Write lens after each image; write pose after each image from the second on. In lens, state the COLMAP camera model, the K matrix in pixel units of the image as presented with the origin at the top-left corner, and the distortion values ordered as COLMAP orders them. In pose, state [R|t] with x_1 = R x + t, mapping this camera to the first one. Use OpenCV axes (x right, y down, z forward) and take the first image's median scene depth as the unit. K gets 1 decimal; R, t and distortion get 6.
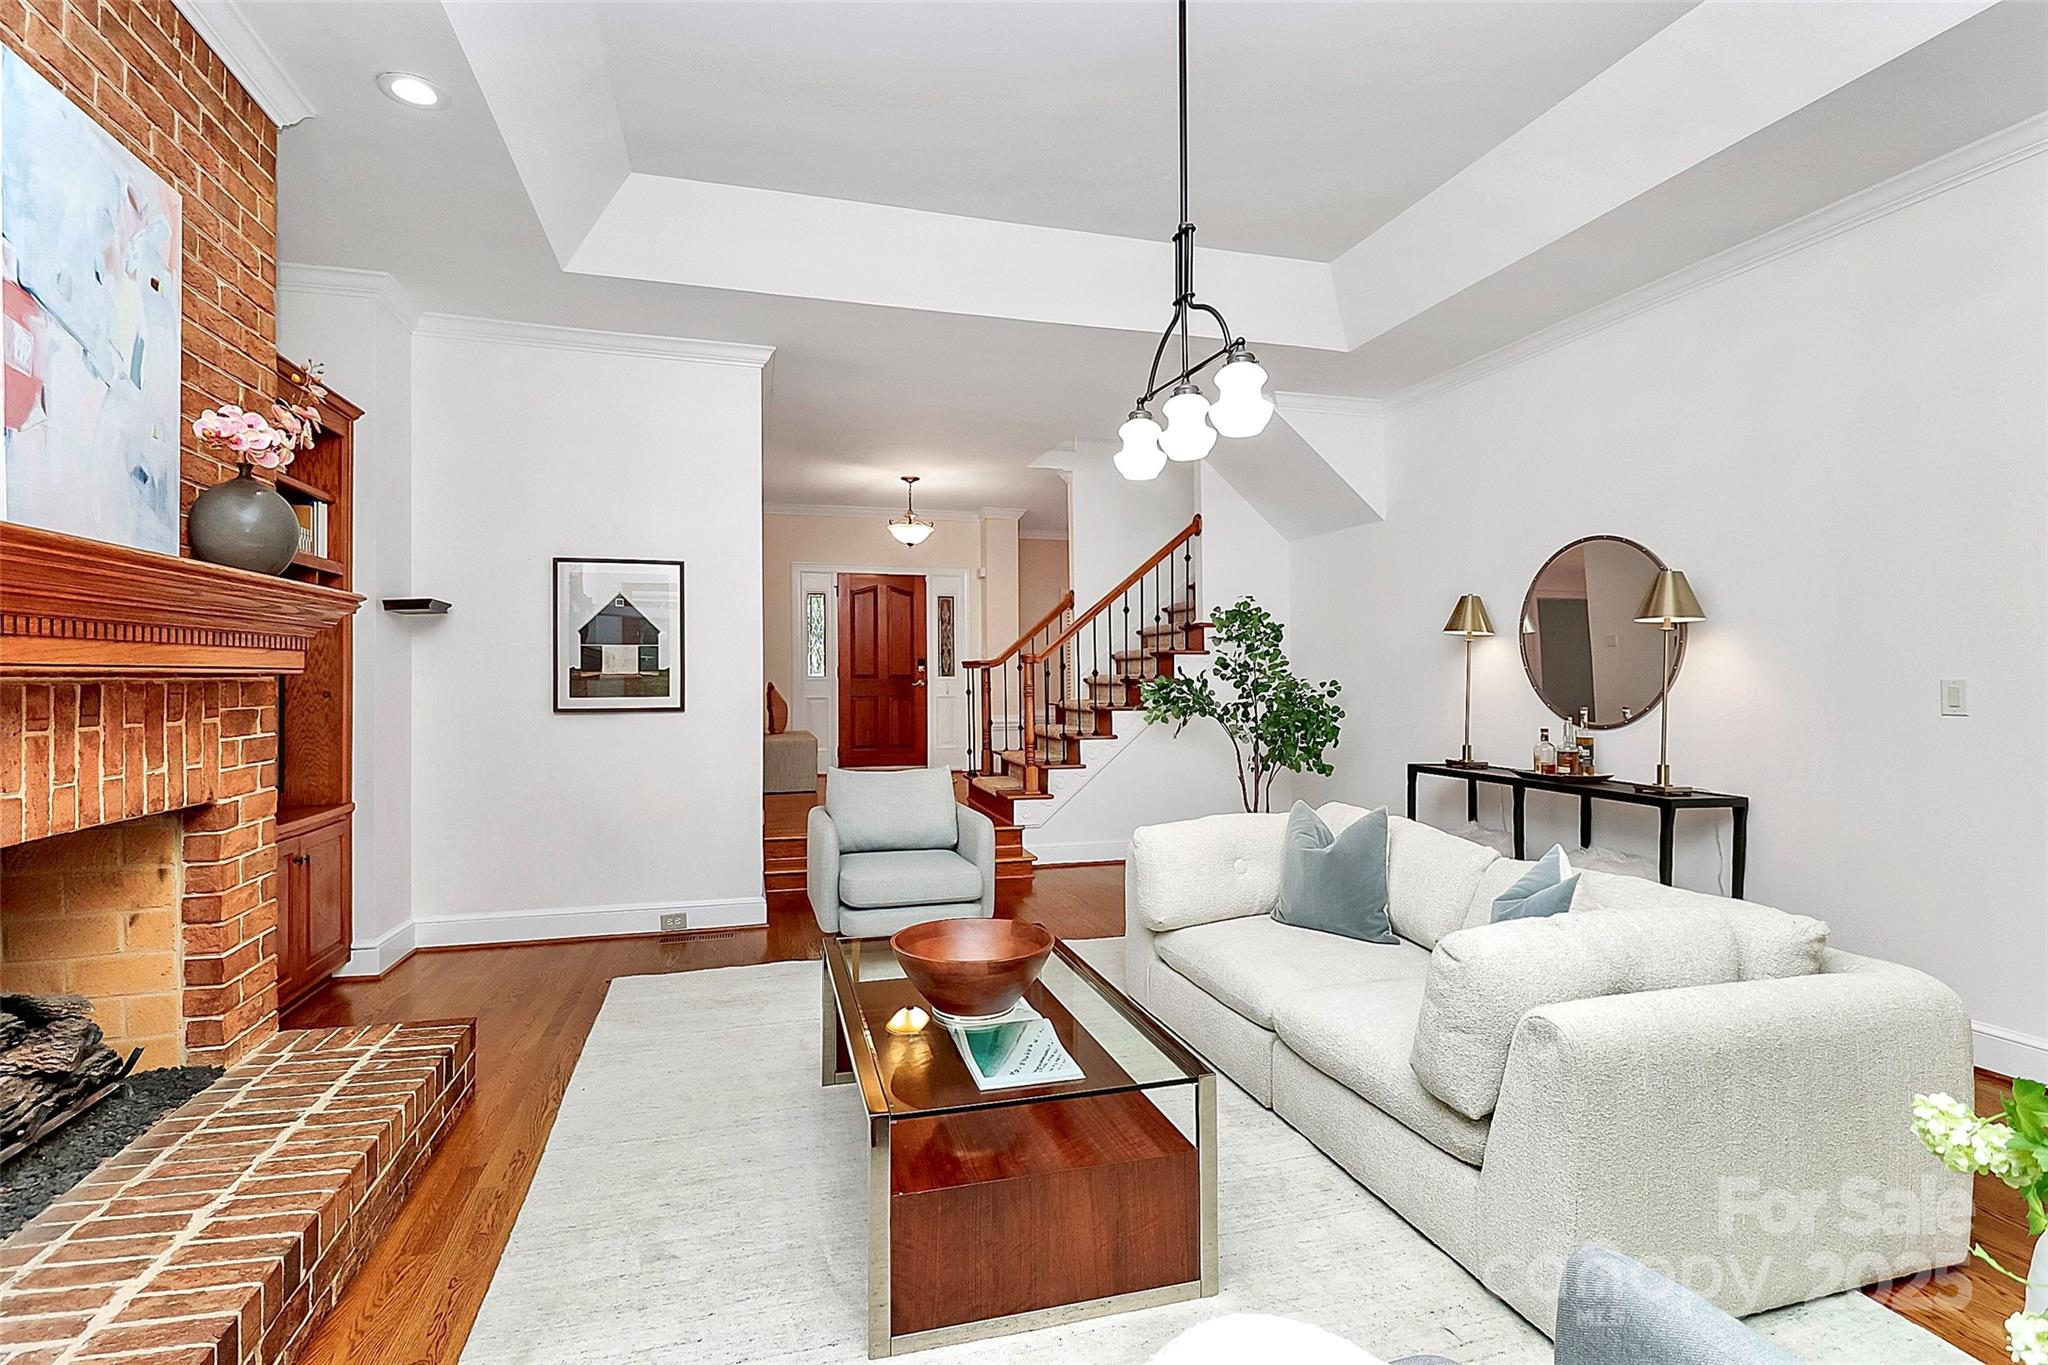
lens RADIAL K [[953.9, 0, 1022.6], [0, 953.9, 672.0], [0, 0, 1]] dist [0.004138, -0.014207]
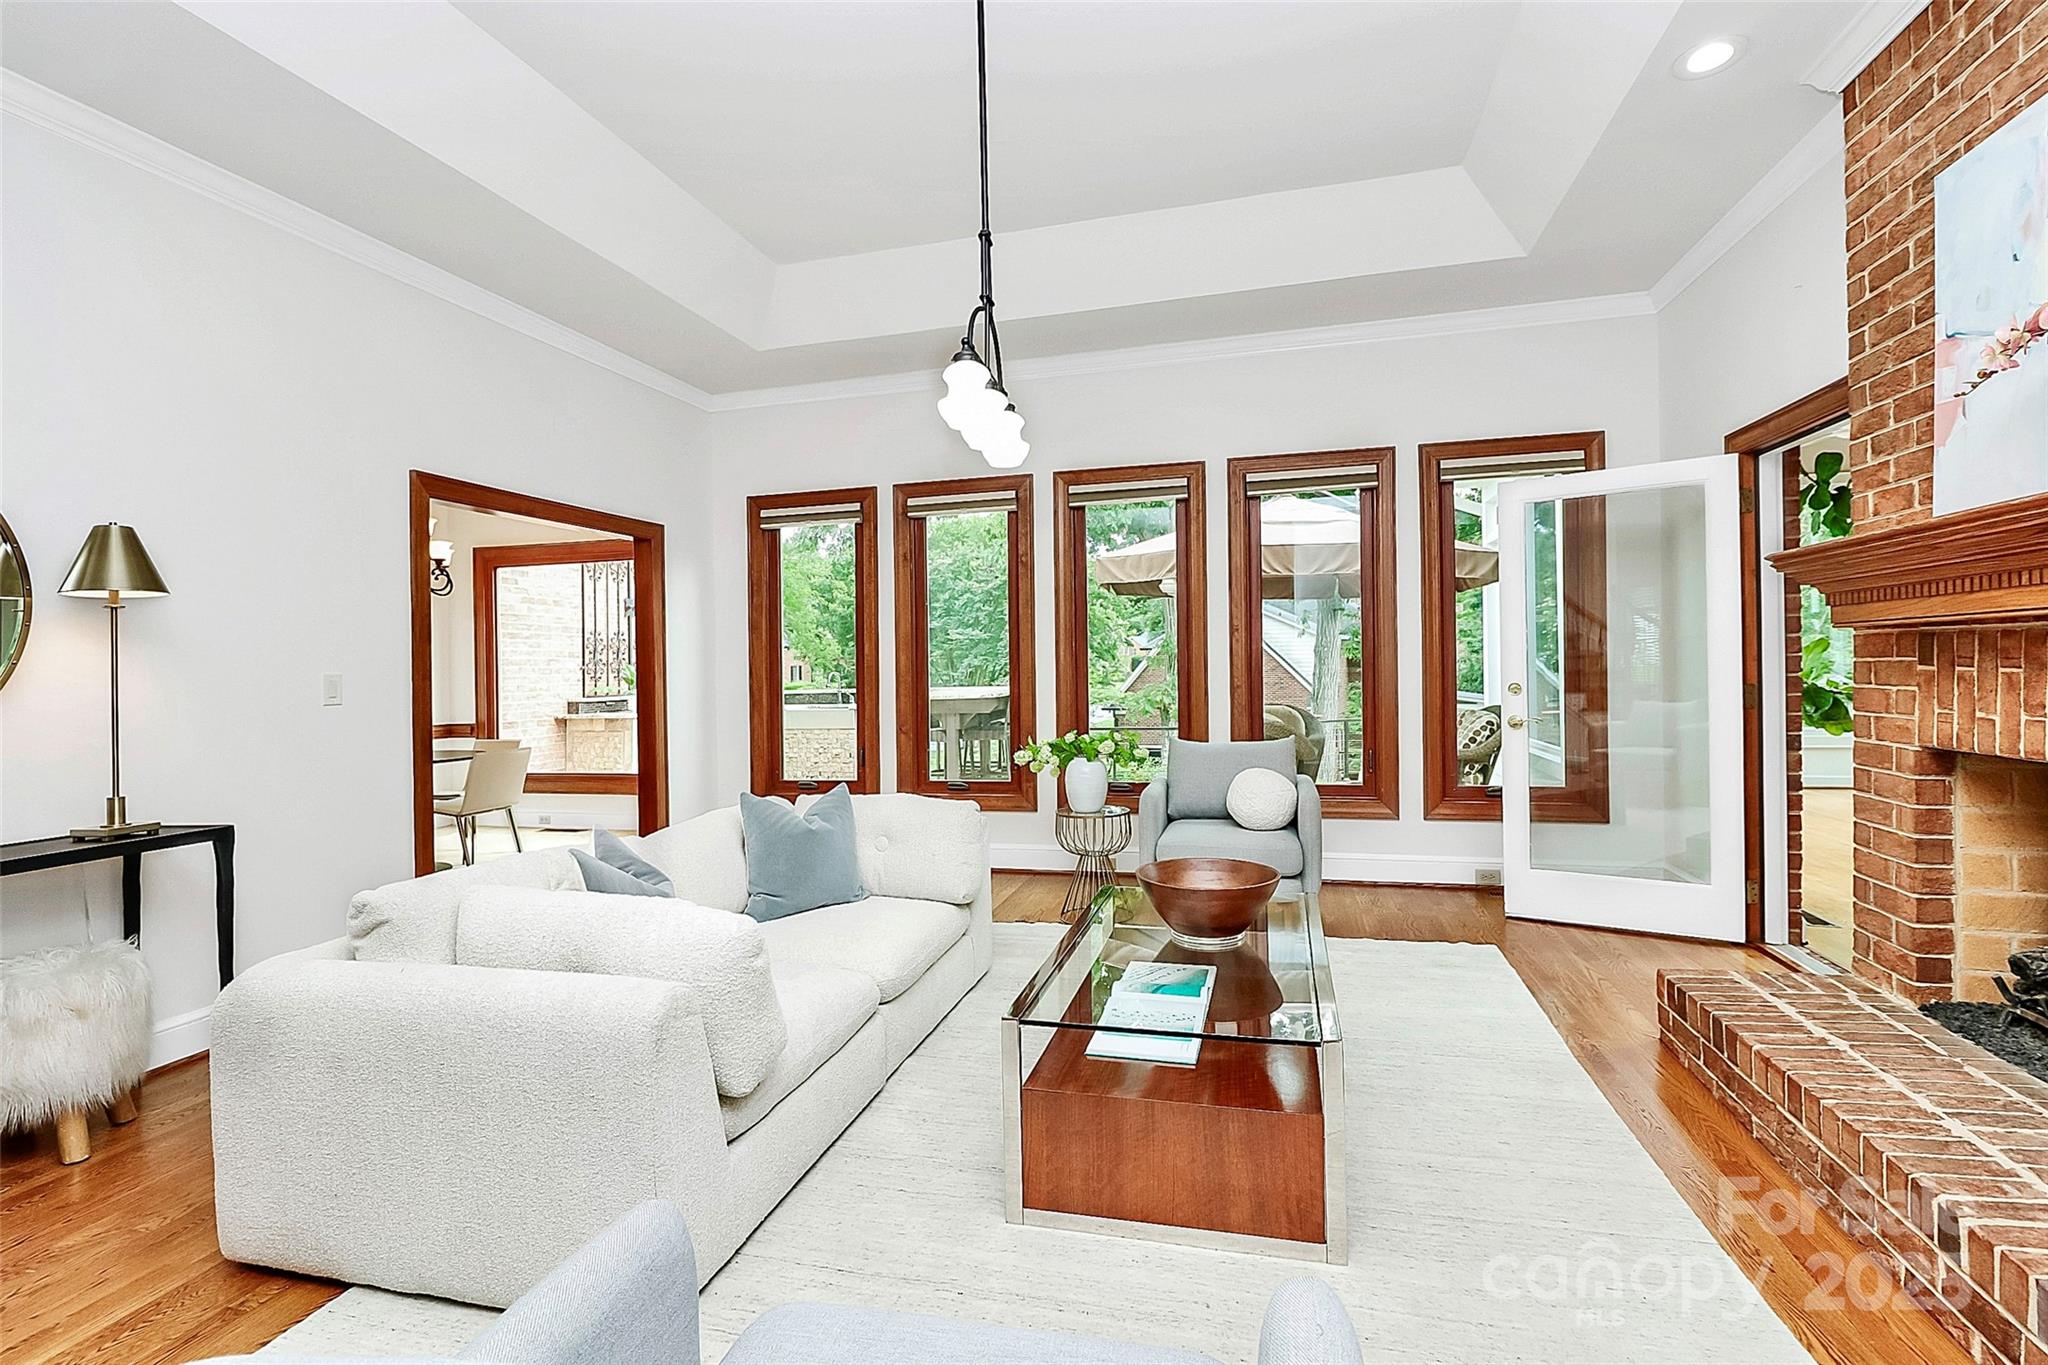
lens RADIAL K [[953.9, 0, 1022.6], [0, 953.9, 672.0], [0, 0, 1]] dist [0.004138, -0.014207]
pose [[-0.865742, 0.016693, 0.500212, -0.472711], [0.023568, 0.999695, 0.007430, 0.024804], [-0.499935, 0.018221, -0.865871, 2.274978]]
